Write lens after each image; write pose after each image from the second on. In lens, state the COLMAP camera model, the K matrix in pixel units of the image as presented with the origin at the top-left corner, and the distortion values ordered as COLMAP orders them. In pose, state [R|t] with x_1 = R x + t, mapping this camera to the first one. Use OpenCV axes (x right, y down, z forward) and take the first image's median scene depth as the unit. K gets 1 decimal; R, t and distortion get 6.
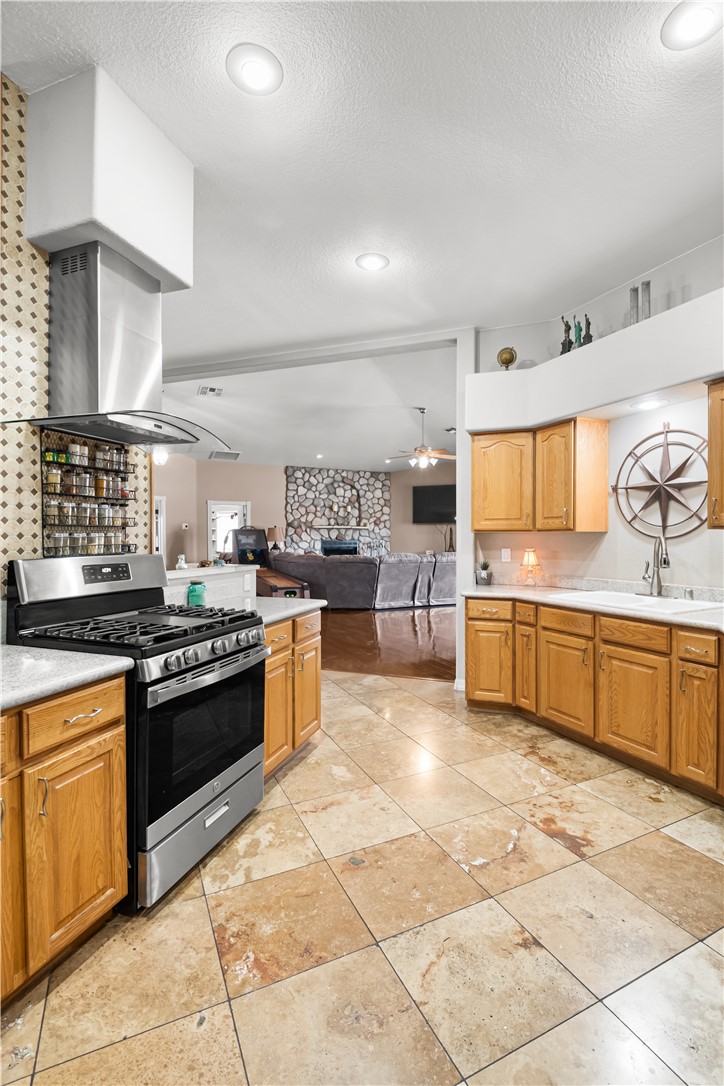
lens RADIAL K [[490.4, 0, 352.2], [0, 490.4, 535.2], [0, 0, 1]] dist [0.002981, -0.005110]
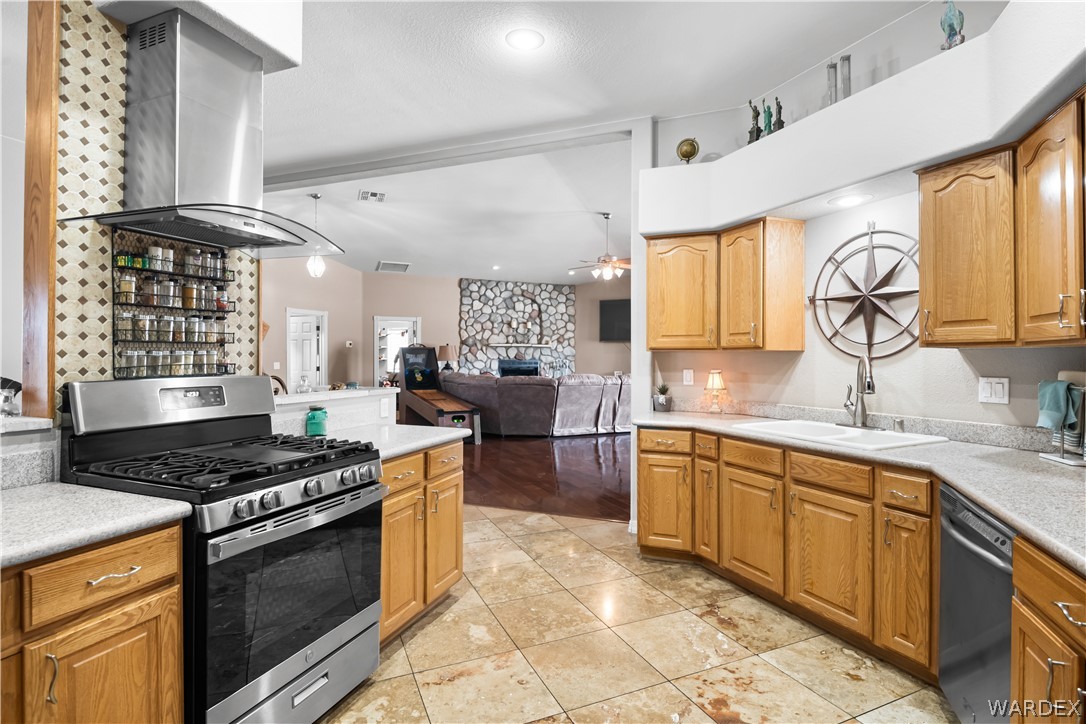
lens RADIAL K [[530.3, 0, 524.3], [0, 530.3, 347.7], [0, 0, 1]] dist [-0.003393, -0.003307]
pose [[0.999391, 0.001529, -0.034861, 0.080263], [-0.001956, 0.999923, -0.012231, 0.000536], [0.034840, 0.012291, 0.999317, 0.076101]]
